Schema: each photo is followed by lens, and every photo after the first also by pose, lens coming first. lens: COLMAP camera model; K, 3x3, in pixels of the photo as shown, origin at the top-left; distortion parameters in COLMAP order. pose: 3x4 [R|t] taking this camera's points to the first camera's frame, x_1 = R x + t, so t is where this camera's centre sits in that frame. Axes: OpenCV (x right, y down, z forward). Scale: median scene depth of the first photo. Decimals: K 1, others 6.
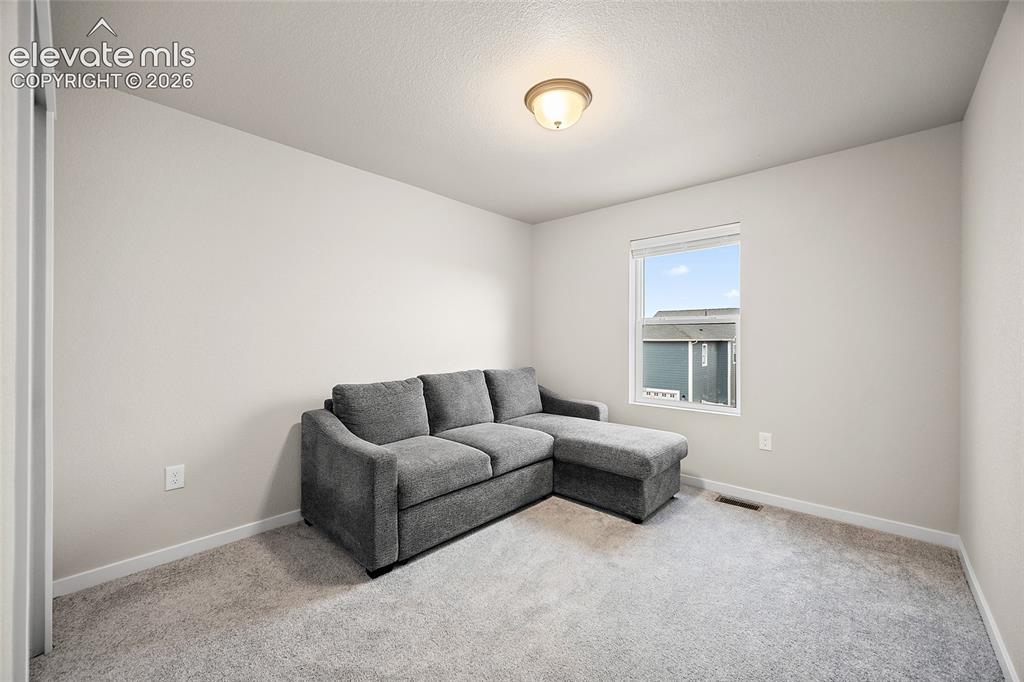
lens RADIAL K [[405.0, 0, 507.7], [0, 405.0, 339.8], [0, 0, 1]] dist [-0.001647, 0.000054]
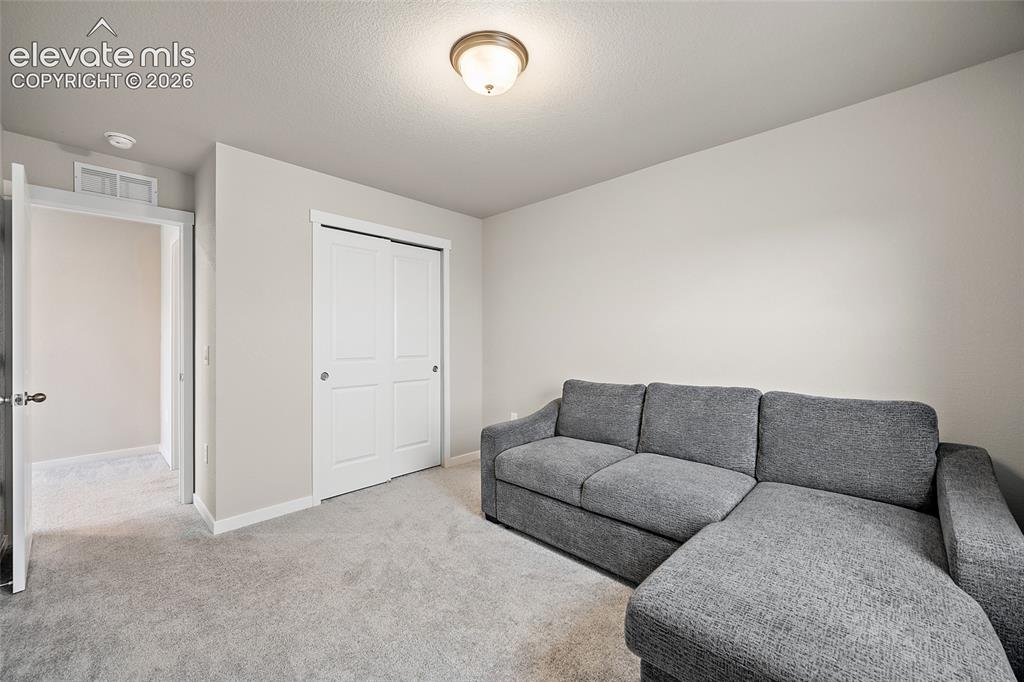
lens RADIAL K [[405.0, 0, 507.7], [0, 405.0, 339.8], [0, 0, 1]] dist [-0.001647, 0.000054]
pose [[-0.031234, -0.006276, -0.999492, 0.849511], [-0.002495, 0.999978, -0.006201, 0.000269], [0.999509, 0.002300, -0.031249, 0.925838]]
